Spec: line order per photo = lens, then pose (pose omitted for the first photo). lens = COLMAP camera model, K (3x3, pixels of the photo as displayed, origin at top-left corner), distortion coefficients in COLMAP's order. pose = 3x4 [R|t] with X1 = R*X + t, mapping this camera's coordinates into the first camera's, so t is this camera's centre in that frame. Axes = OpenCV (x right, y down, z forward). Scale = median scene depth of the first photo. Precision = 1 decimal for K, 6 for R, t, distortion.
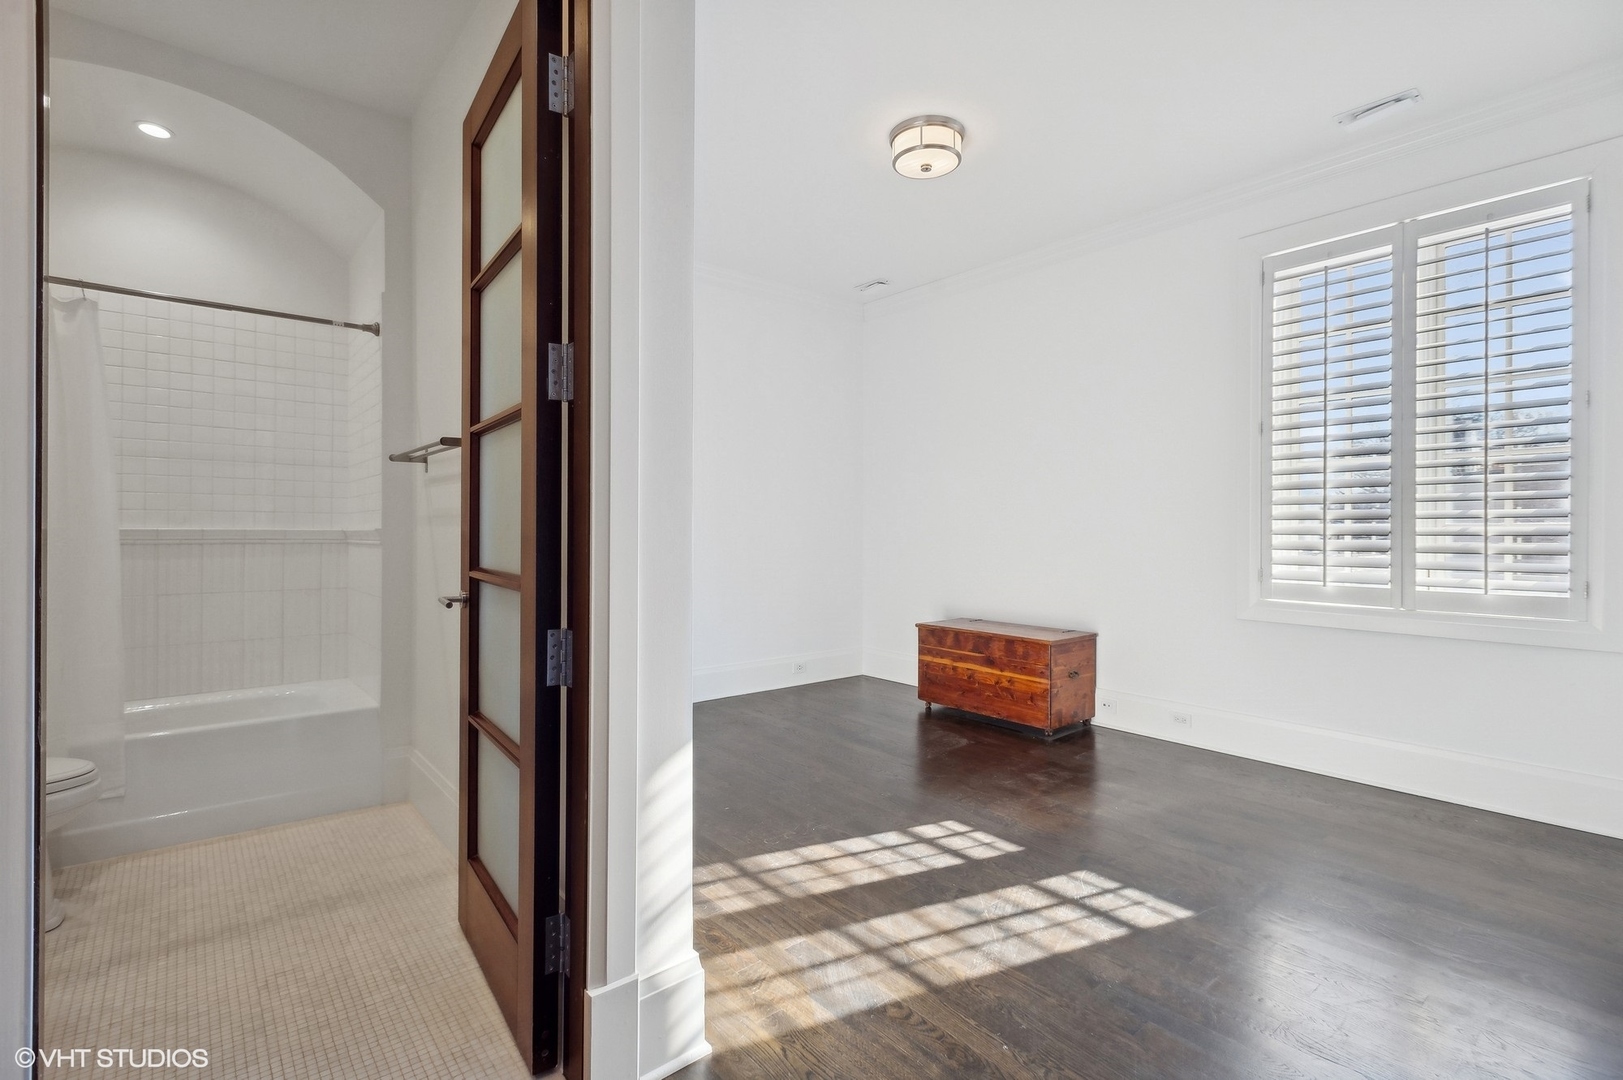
lens RADIAL K [[767.6, 0, 812.6], [0, 767.6, 527.8], [0, 0, 1]] dist [0.016153, -0.000345]
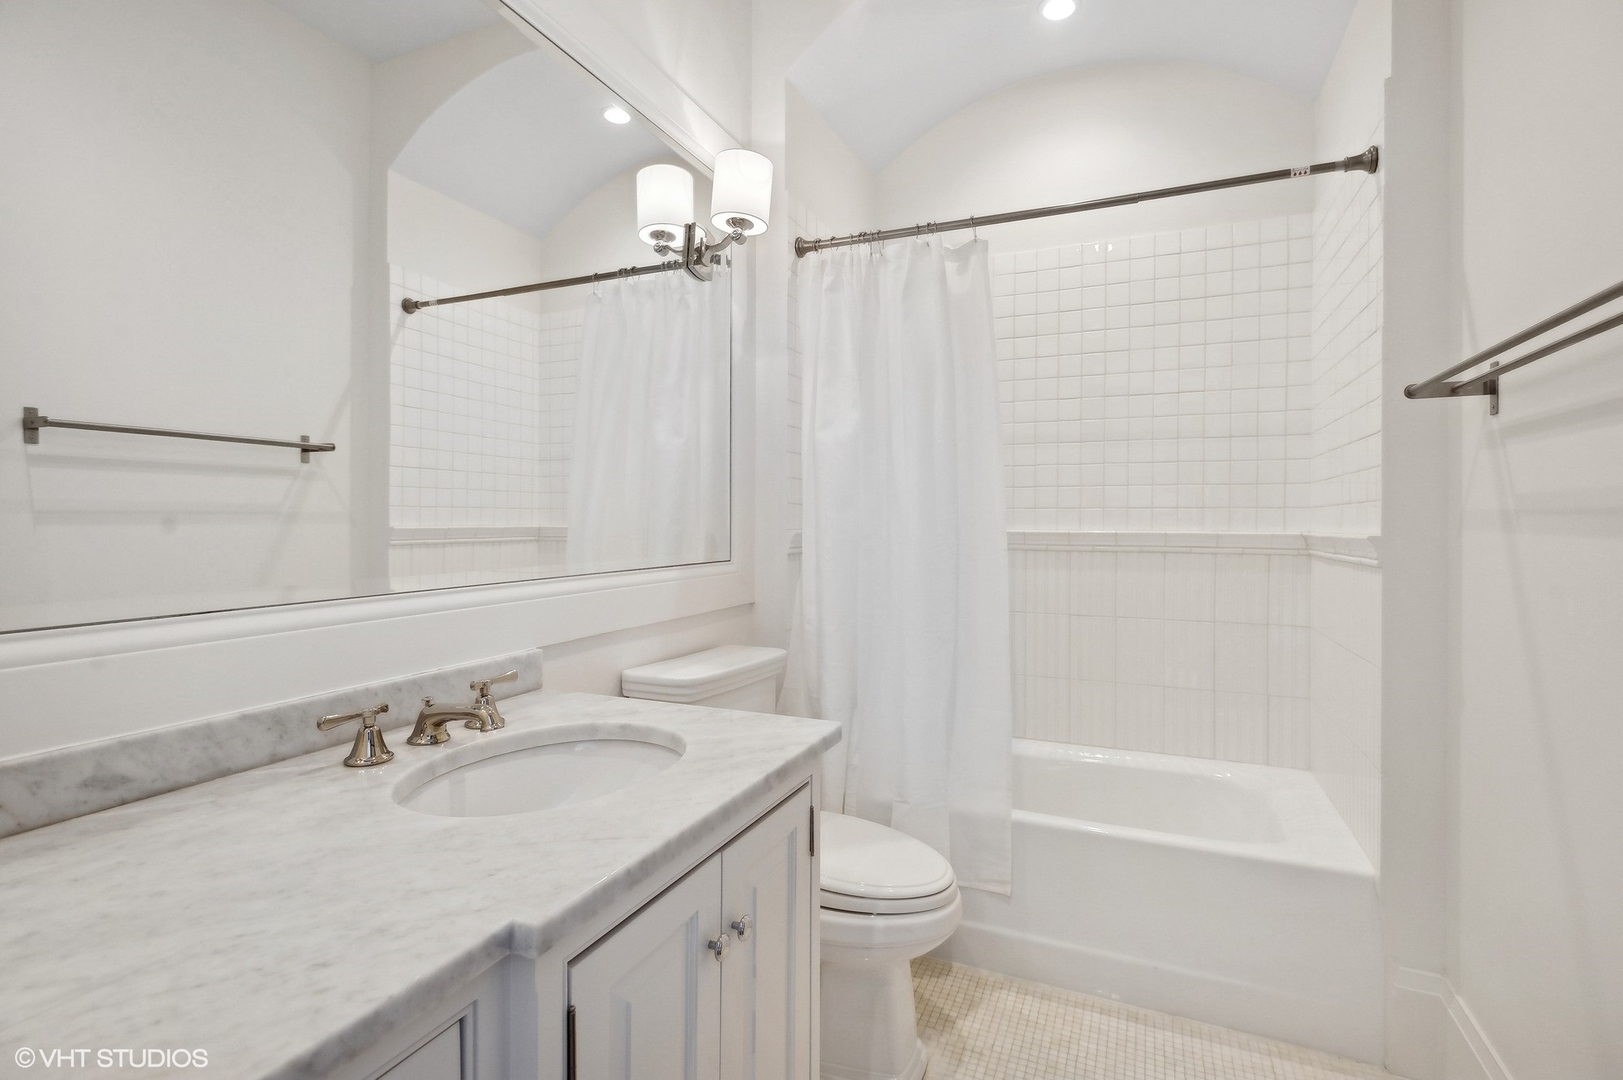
lens RADIAL K [[767.6, 0, 812.6], [0, 767.6, 527.8], [0, 0, 1]] dist [0.016153, -0.000345]
pose [[0.449260, 0.004176, -0.893391, -0.266953], [0.001551, 0.999984, 0.005454, -0.007738], [0.893400, -0.003836, 0.449246, 0.426879]]
